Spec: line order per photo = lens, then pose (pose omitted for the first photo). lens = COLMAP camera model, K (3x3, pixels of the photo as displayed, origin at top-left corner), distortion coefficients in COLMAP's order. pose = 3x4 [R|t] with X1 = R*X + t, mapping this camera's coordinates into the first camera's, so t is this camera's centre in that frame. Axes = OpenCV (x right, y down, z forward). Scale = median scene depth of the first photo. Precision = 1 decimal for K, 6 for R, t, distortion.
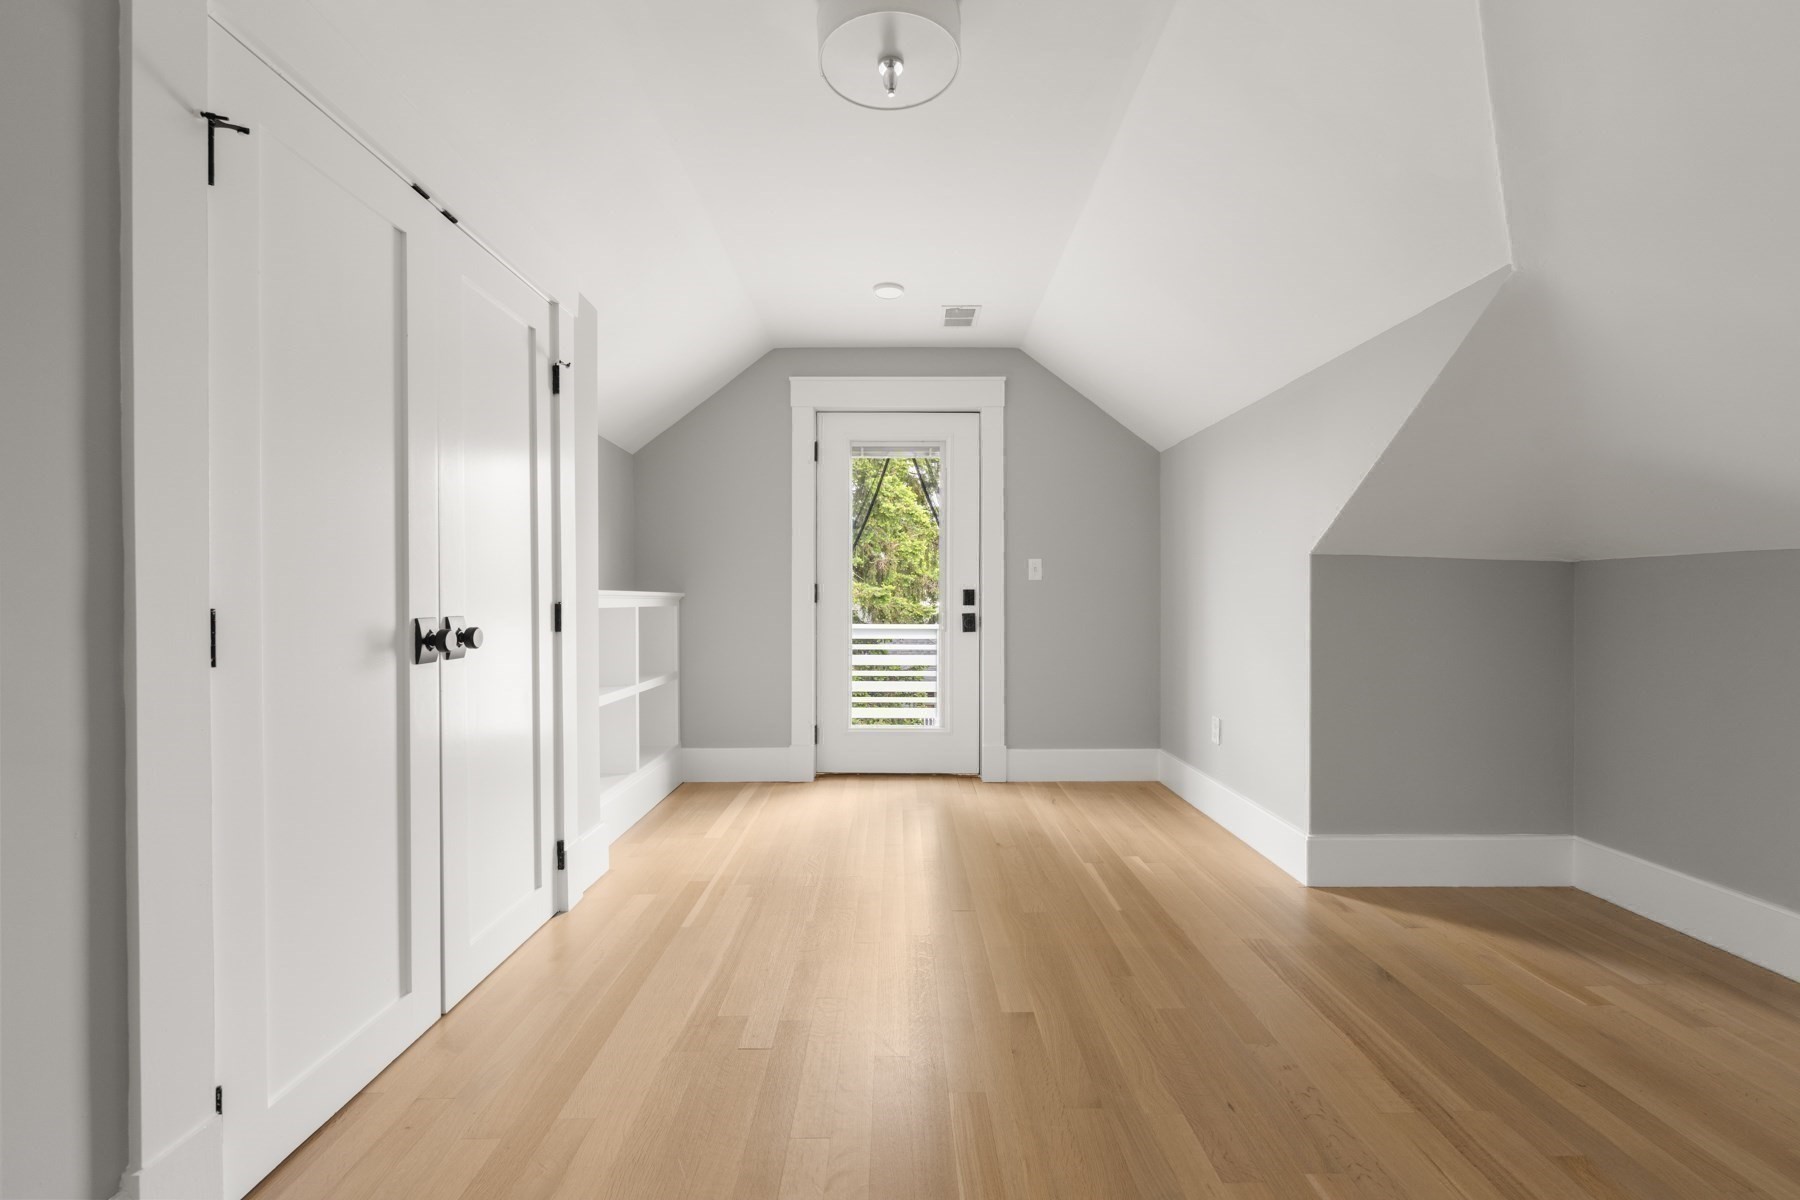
lens RADIAL K [[748.2, 0, 900.6], [0, 748.2, 597.6], [0, 0, 1]] dist [-0.001719, -0.001948]
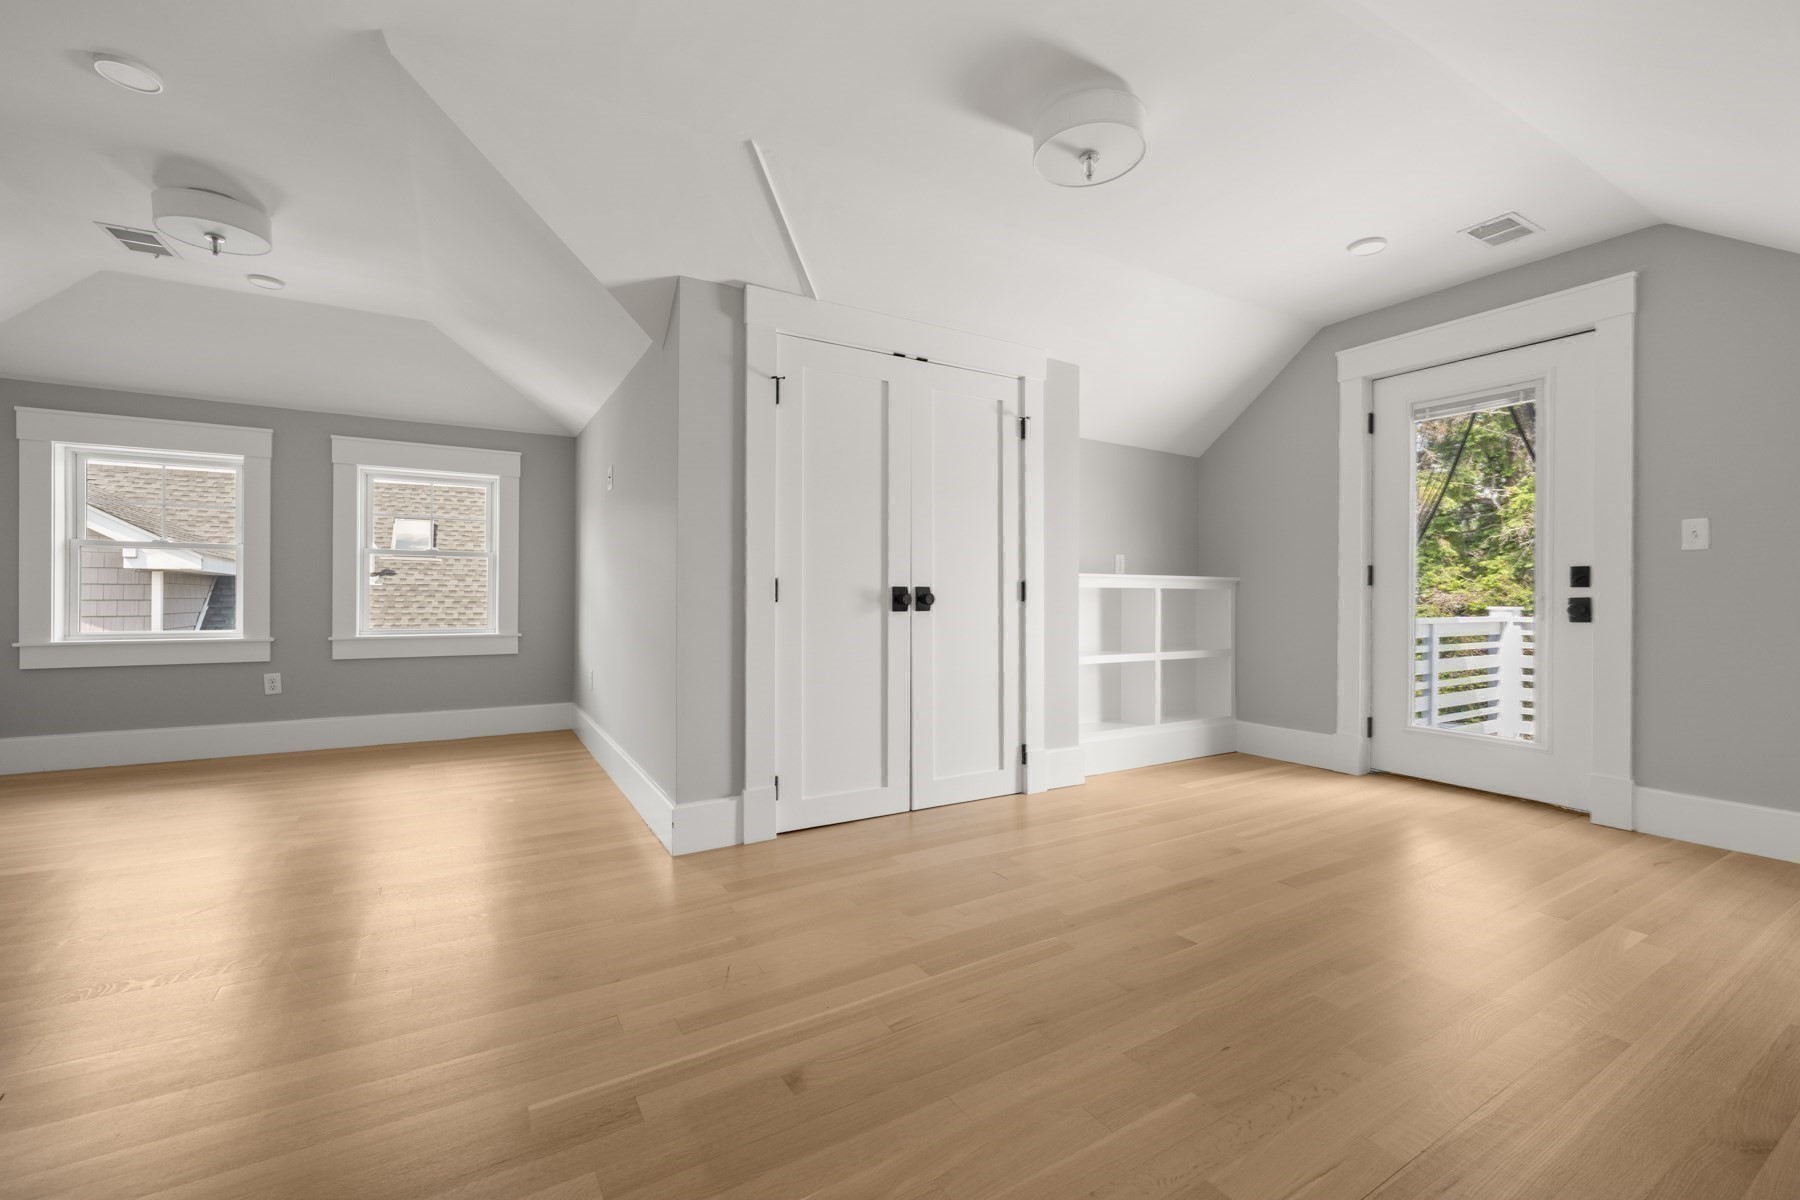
lens RADIAL K [[748.2, 0, 908.9], [0, 748.2, 584.5], [0, 0, 1]] dist [-0.001719, -0.001948]
pose [[0.519533, -0.009011, -0.854403, 0.404674], [-0.001705, 0.999931, -0.011583, 0.018456], [0.854448, 0.007474, 0.519482, 0.028600]]
